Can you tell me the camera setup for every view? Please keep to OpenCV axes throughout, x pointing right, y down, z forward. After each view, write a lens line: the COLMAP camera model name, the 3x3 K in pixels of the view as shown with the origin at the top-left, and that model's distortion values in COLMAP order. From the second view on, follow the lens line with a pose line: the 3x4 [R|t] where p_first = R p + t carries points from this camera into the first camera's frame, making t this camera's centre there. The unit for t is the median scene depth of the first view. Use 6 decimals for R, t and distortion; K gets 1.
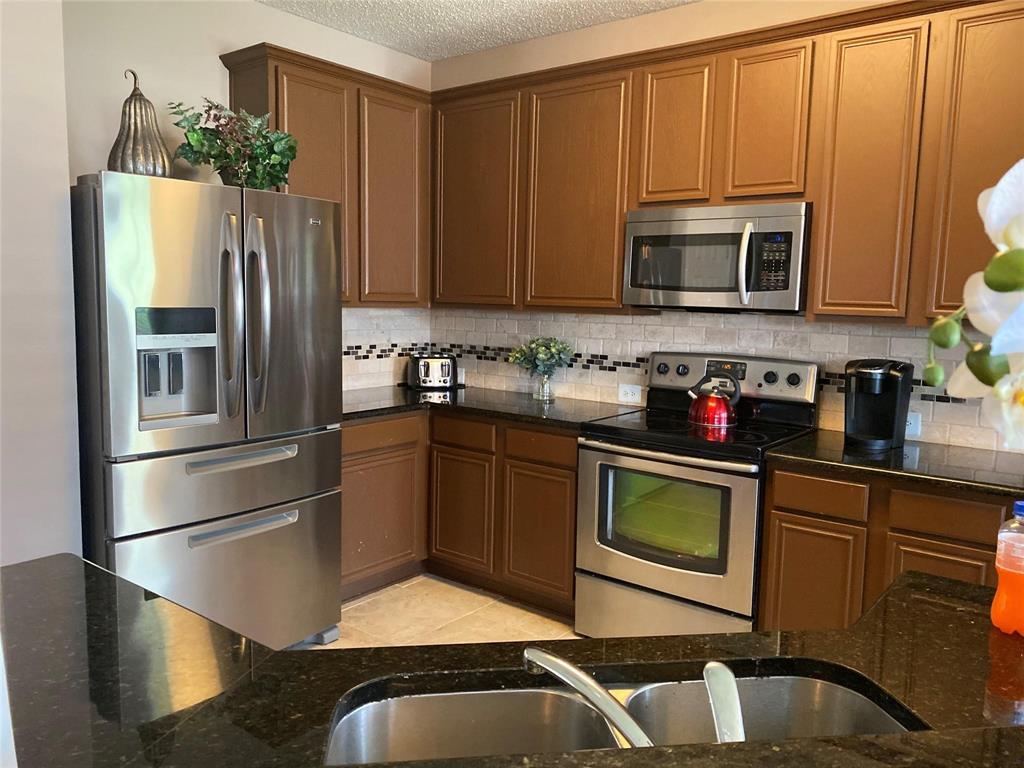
lens RADIAL K [[783.0, 0, 516.2], [0, 783.0, 387.1], [0, 0, 1]] dist [0.029377, -0.033498]
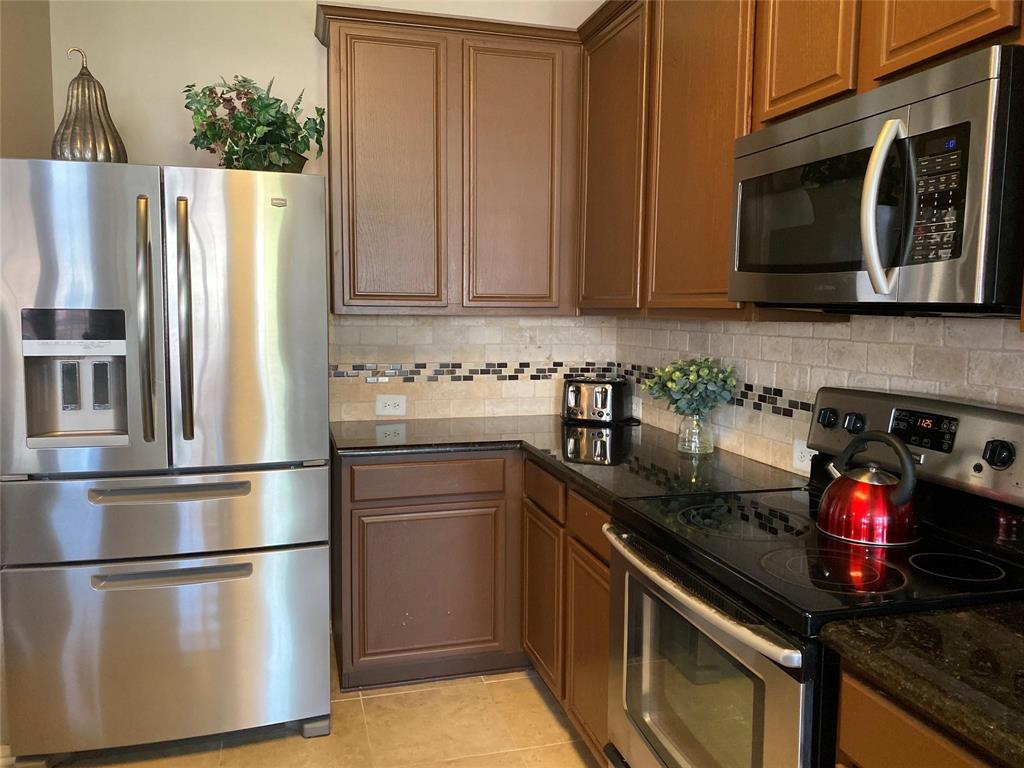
lens RADIAL K [[783.0, 0, 509.5], [0, 783.0, 378.7], [0, 0, 1]] dist [0.029377, -0.033498]
pose [[0.805991, 0.040614, -0.590533, 0.302372], [-0.062193, 0.997932, -0.016250, -0.025668], [0.588651, 0.049824, 0.806850, 0.379605]]
